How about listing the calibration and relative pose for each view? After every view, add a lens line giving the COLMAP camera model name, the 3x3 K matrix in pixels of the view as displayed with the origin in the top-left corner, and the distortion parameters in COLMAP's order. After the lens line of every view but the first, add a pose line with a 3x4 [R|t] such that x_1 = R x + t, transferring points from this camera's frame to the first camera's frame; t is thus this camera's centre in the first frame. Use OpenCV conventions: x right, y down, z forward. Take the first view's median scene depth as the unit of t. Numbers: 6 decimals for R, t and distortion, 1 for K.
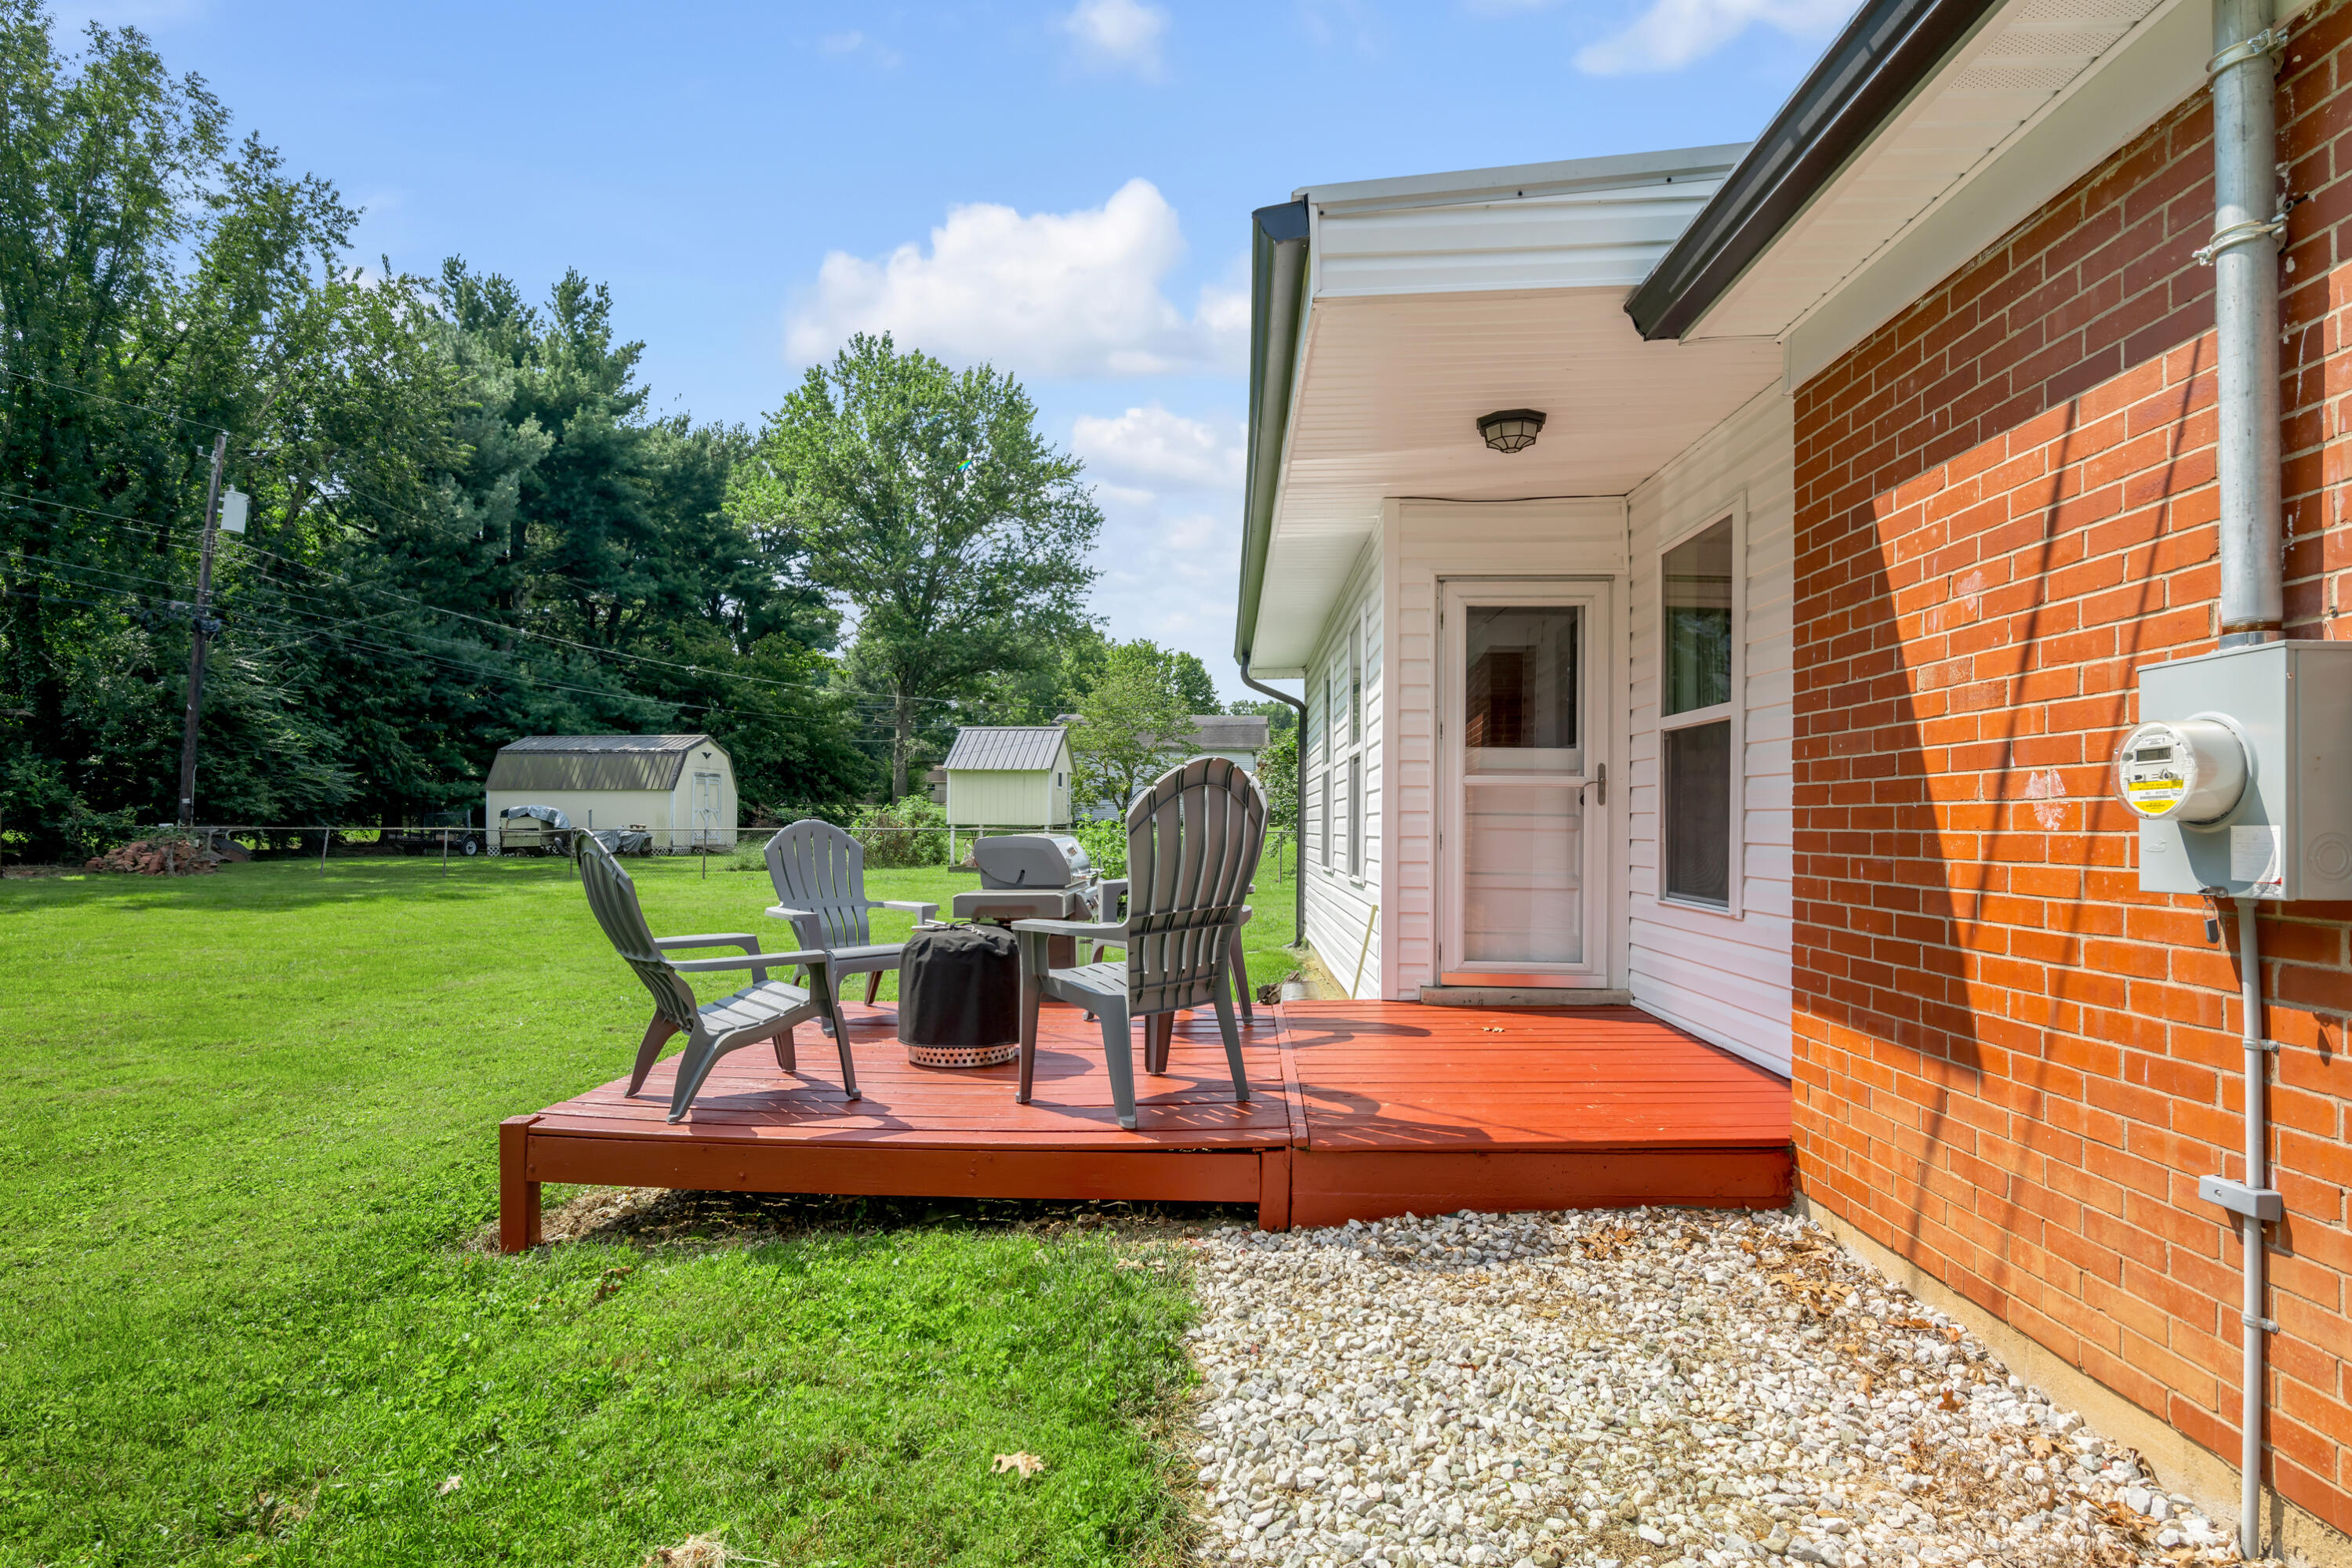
lens RADIAL K [[1185.5, 0, 1165.1], [0, 1185.5, 799.5], [0, 0, 1]] dist [-0.005968, -0.002361]
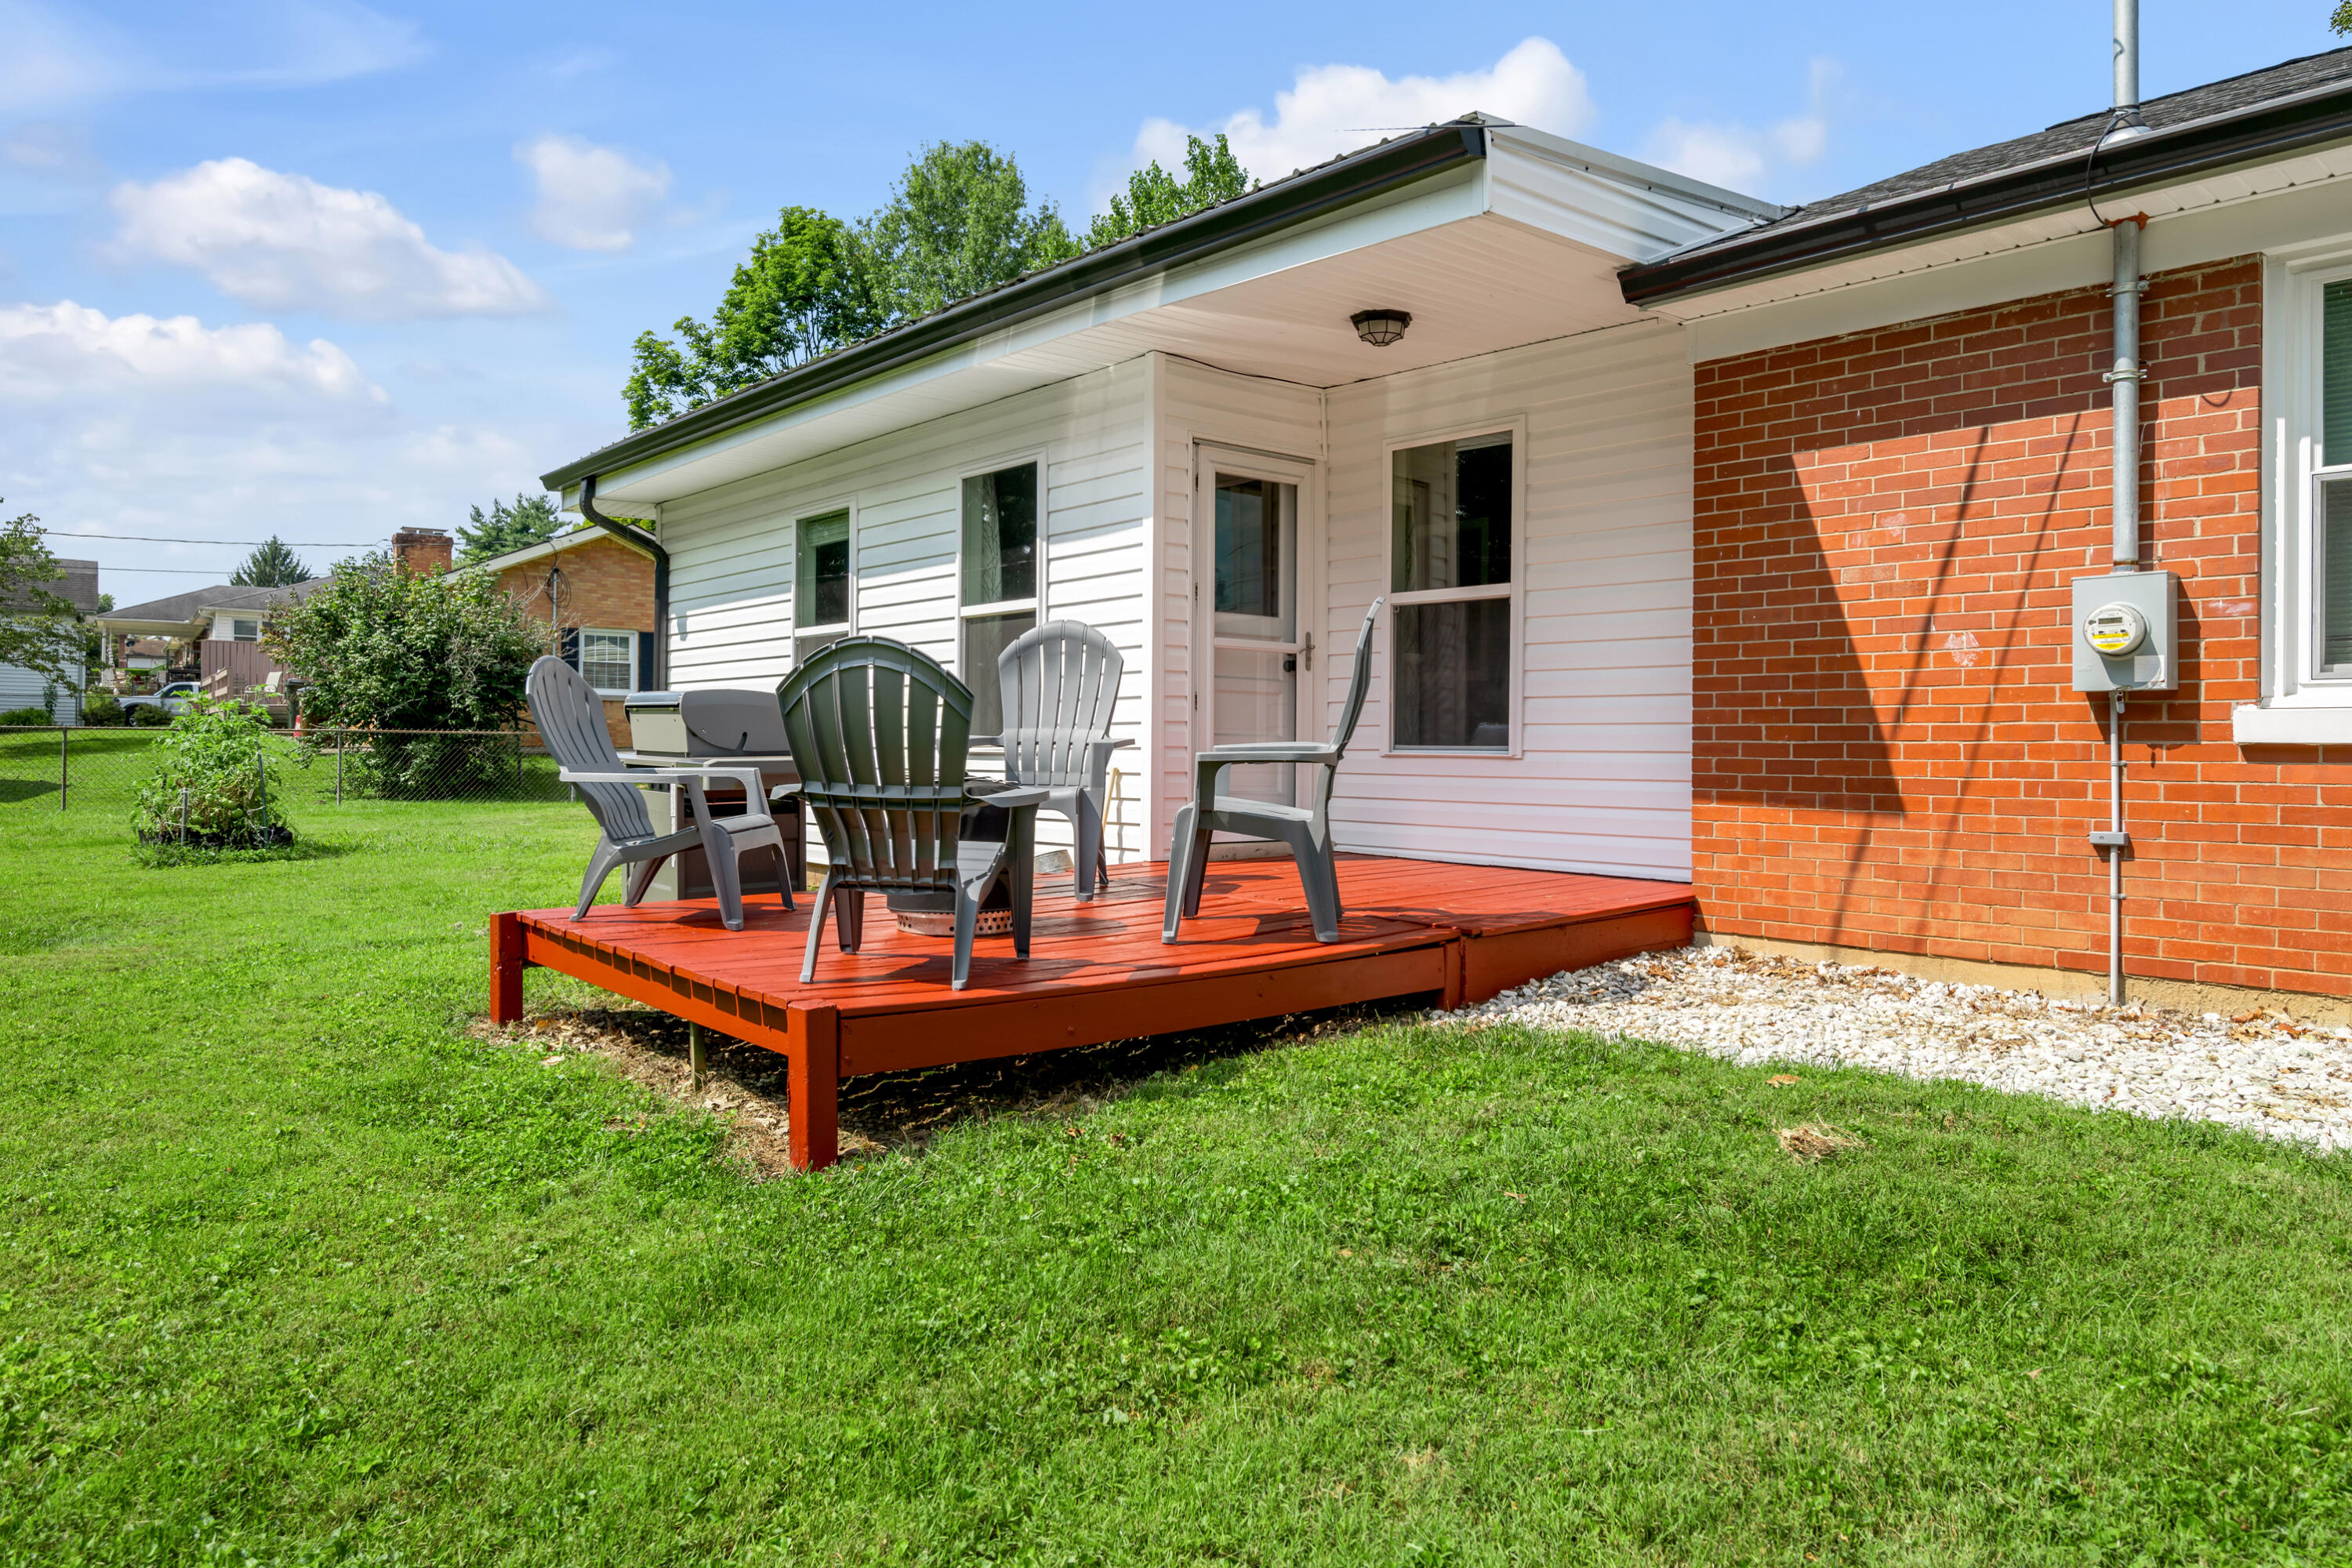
lens RADIAL K [[1541.9, 0, 1172.8], [0, 1541.9, 727.9], [0, 0, 1]] dist [-0.010651, 0.002478]
pose [[0.725868, 0.001784, 0.687832, -1.615604], [-0.012349, 0.999869, 0.010438, 0.103101], [-0.687723, -0.016070, 0.725795, 0.134367]]
